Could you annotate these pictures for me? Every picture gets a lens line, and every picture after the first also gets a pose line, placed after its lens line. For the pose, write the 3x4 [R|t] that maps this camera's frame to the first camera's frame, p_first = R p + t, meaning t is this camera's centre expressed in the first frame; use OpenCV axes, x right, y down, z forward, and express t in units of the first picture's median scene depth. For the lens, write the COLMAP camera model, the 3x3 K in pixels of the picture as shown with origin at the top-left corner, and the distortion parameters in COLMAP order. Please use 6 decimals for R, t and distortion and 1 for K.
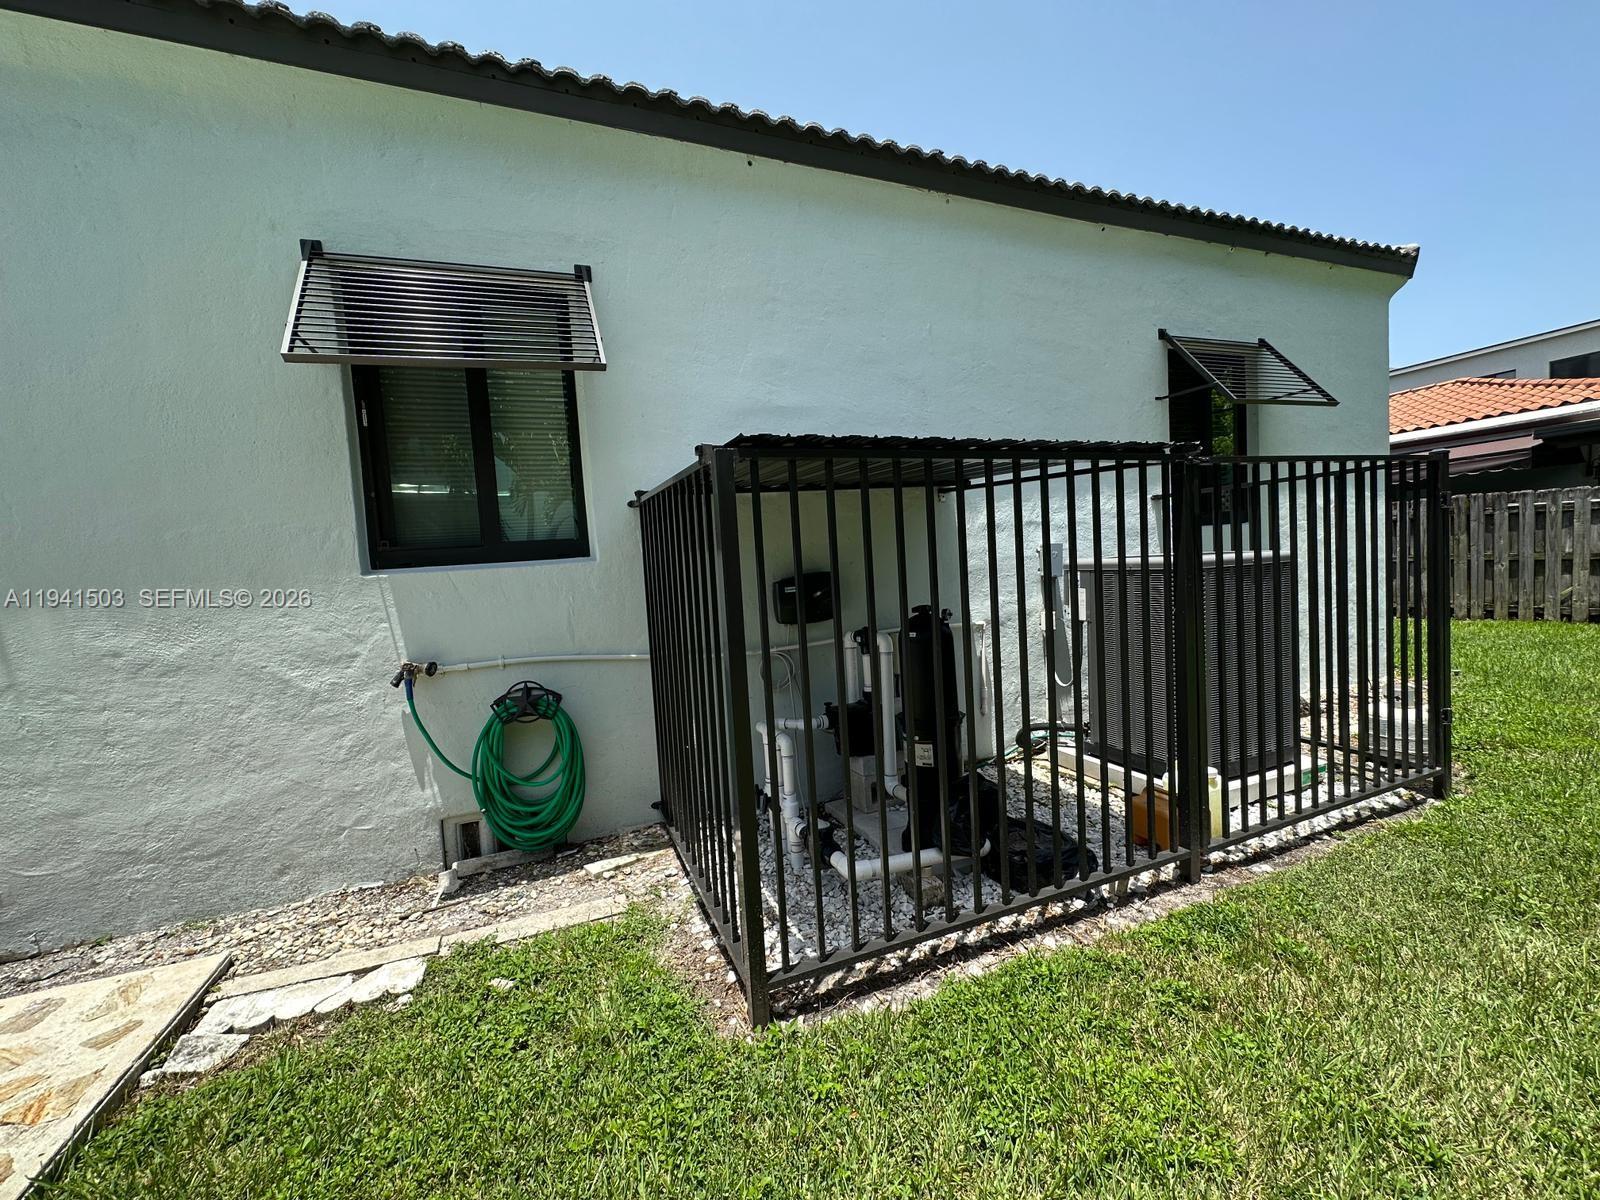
lens RADIAL K [[637.1, 0, 791.2], [0, 637.1, 600.2], [0, 0, 1]] dist [-0.003673, -0.000335]
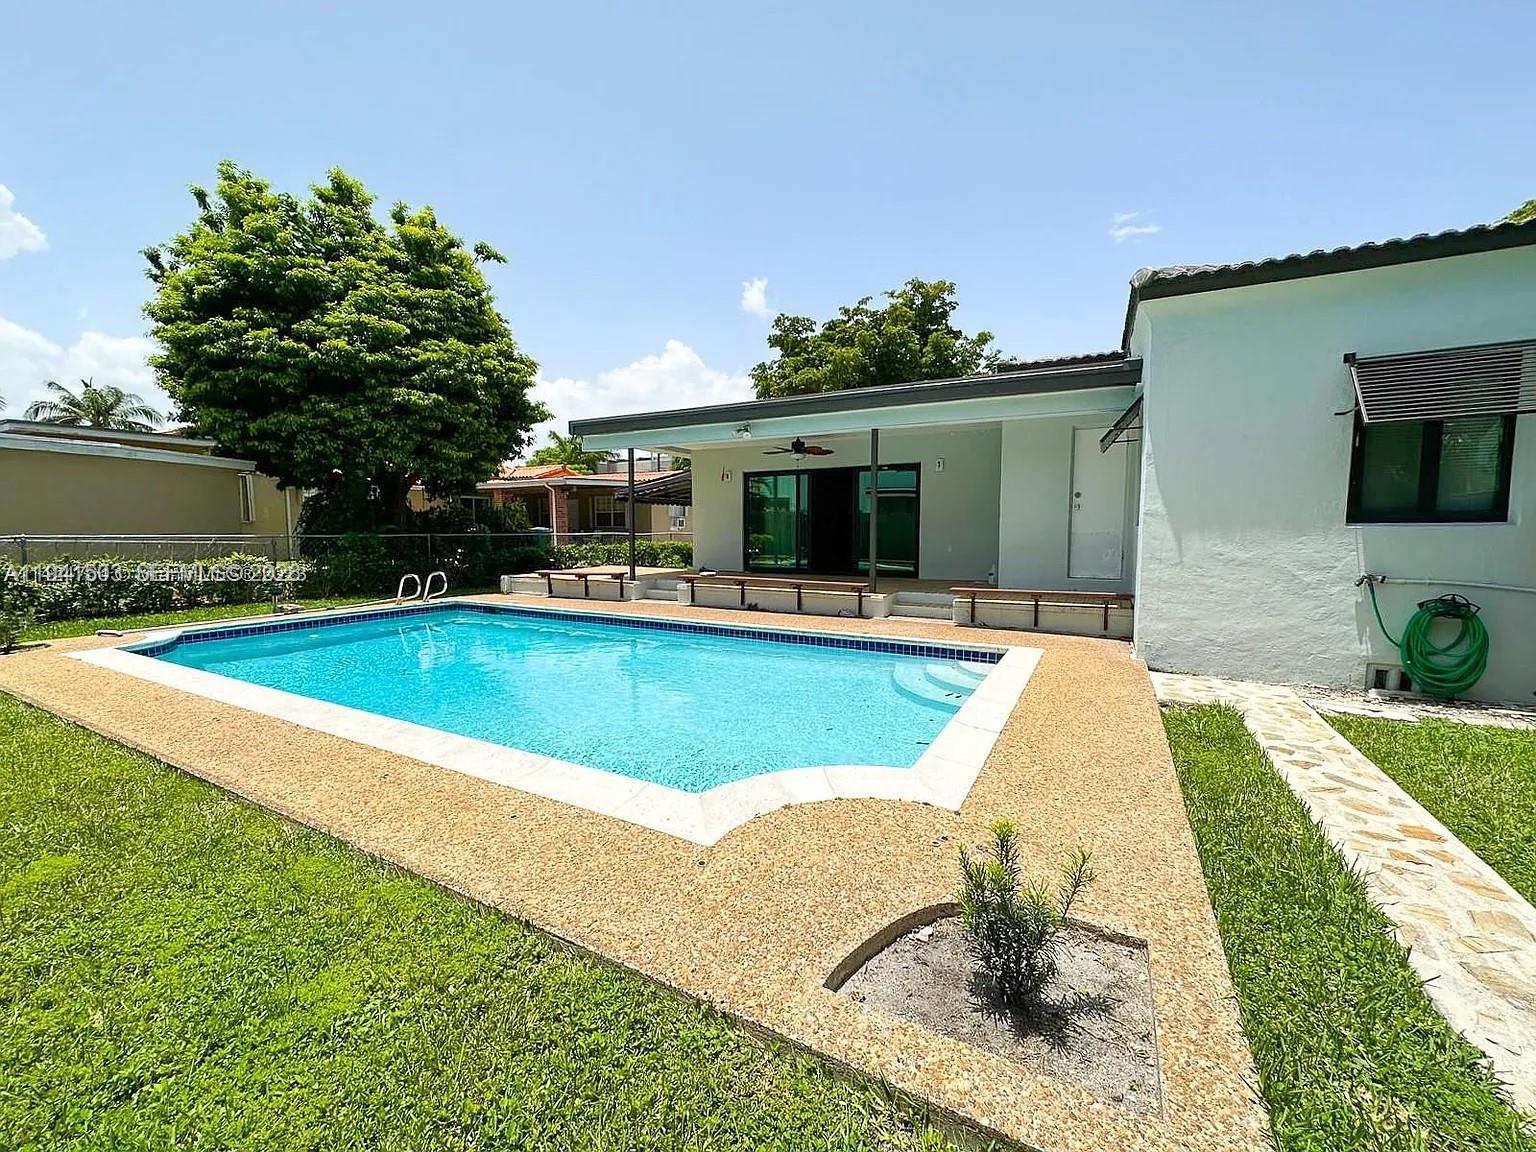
lens RADIAL K [[611.6, 0, 764.8], [0, 611.6, 573.4], [0, 0, 1]] dist [-0.003673, -0.000335]
pose [[0.631049, 0.125596, -0.765508, -0.364052], [-0.086809, 0.992042, 0.091202, 0.087799], [0.770871, 0.008900, 0.636930, -1.530759]]
